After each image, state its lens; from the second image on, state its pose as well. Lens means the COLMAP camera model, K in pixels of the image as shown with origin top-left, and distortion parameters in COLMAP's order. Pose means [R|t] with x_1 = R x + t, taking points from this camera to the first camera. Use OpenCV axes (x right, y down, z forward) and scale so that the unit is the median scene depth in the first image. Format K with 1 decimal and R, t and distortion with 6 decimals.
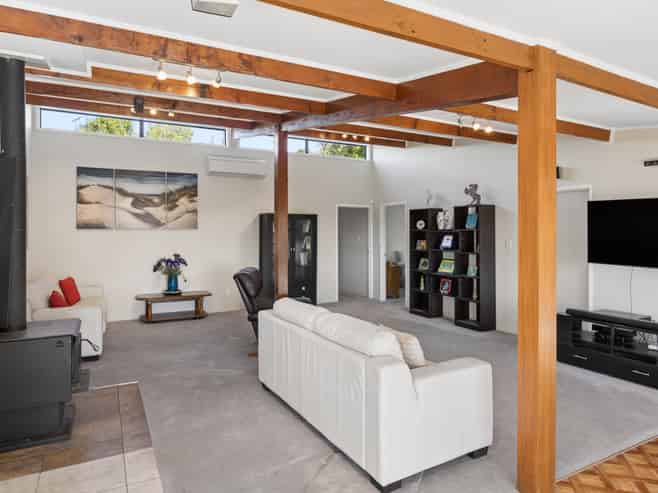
lens RADIAL K [[433.9, 0, 330.1], [0, 433.9, 241.6], [0, 0, 1]] dist [-0.001411, -0.000121]
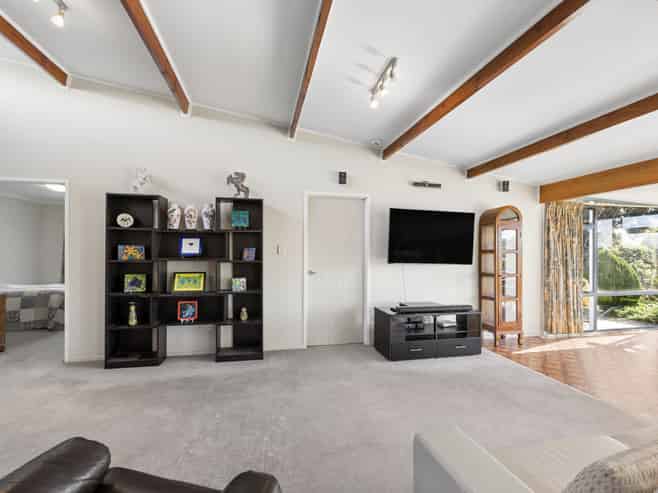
lens RADIAL K [[308.4, 0, 328.6], [0, 308.4, 248.8], [0, 0, 1]] dist [-0.004411, -0.000180]
pose [[0.275904, 0.005676, 0.961168, -0.171336], [0.015426, 0.999828, -0.010332, 0.014211], [-0.961061, 0.017678, 0.275769, 0.768204]]
